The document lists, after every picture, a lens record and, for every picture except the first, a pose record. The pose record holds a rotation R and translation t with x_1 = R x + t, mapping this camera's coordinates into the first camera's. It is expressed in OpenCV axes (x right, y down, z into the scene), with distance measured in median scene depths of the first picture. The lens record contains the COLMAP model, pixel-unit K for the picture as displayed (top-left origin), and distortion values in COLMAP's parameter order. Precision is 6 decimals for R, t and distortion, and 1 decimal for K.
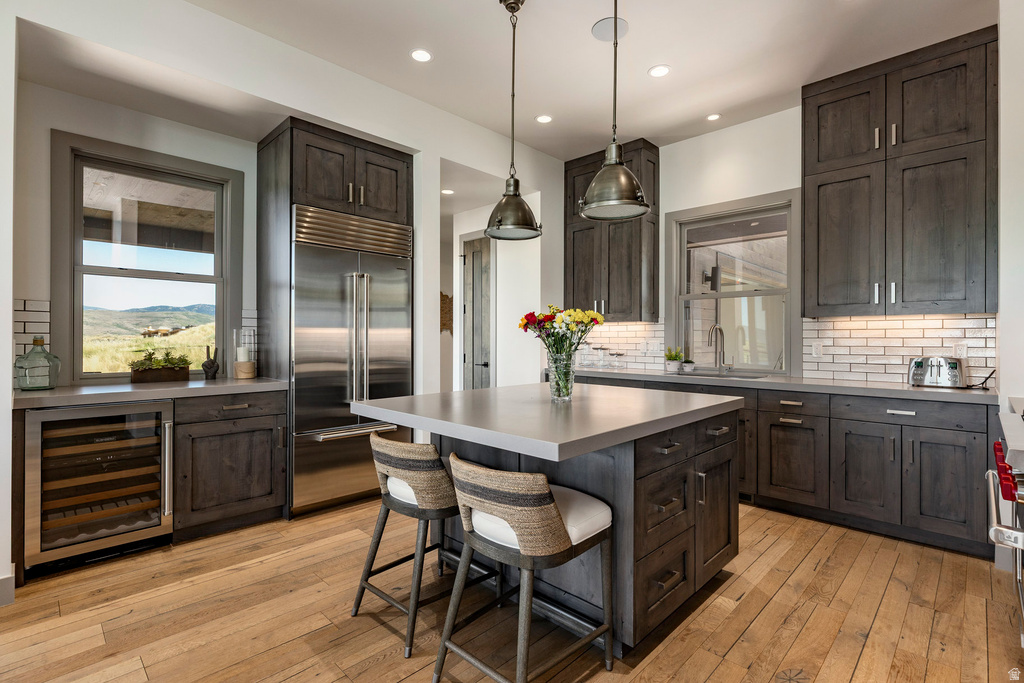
lens RADIAL K [[479.8, 0, 522.4], [0, 479.8, 337.4], [0, 0, 1]] dist [-0.002107, -0.000502]
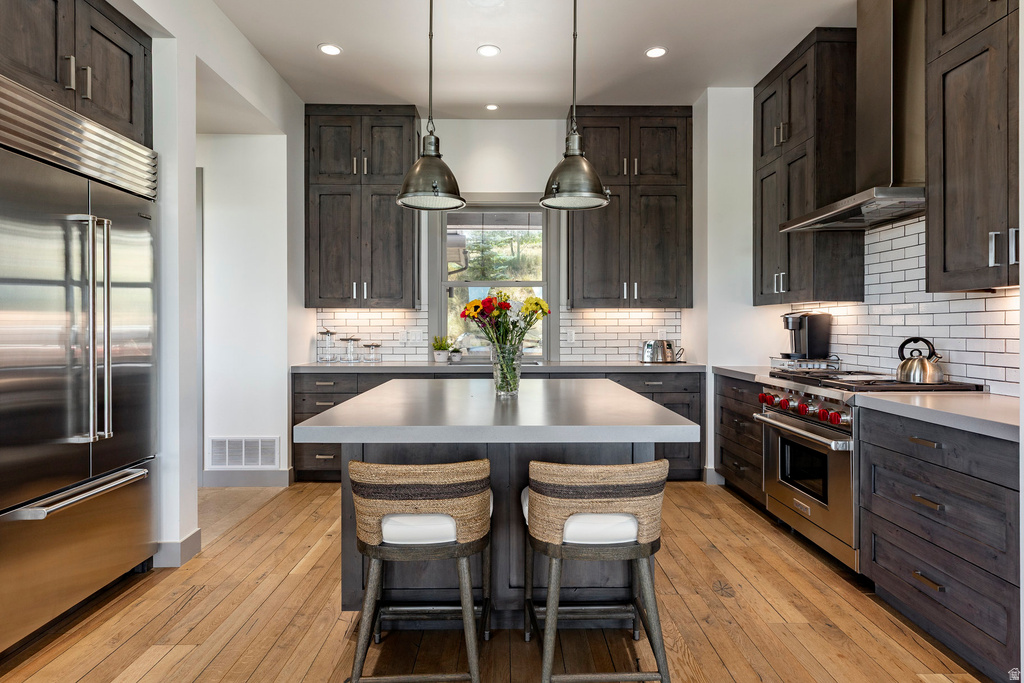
lens RADIAL K [[550.8, 0, 514.4], [0, 550.8, 327.2], [0, 0, 1]] dist [0.002118, -0.000953]
pose [[0.711111, -0.004234, 0.703067, -0.452854], [0.001994, 0.999990, 0.004006, -0.001941], [-0.703077, -0.001447, 0.711112, 0.169008]]
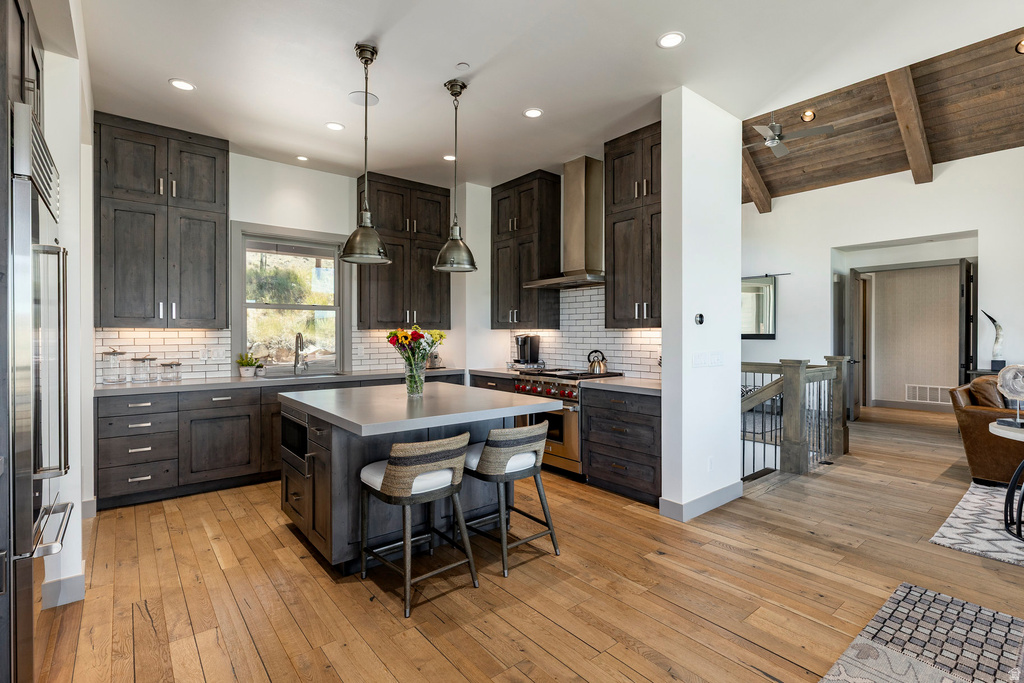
lens RADIAL K [[479.8, 0, 520.3], [0, 479.8, 335.6], [0, 0, 1]] dist [-0.002107, -0.000502]
pose [[0.112786, -0.005900, 0.993602, -0.853615], [-0.000548, 0.999982, 0.006000, -0.032894], [-0.993619, -0.001221, 0.112780, 0.389370]]
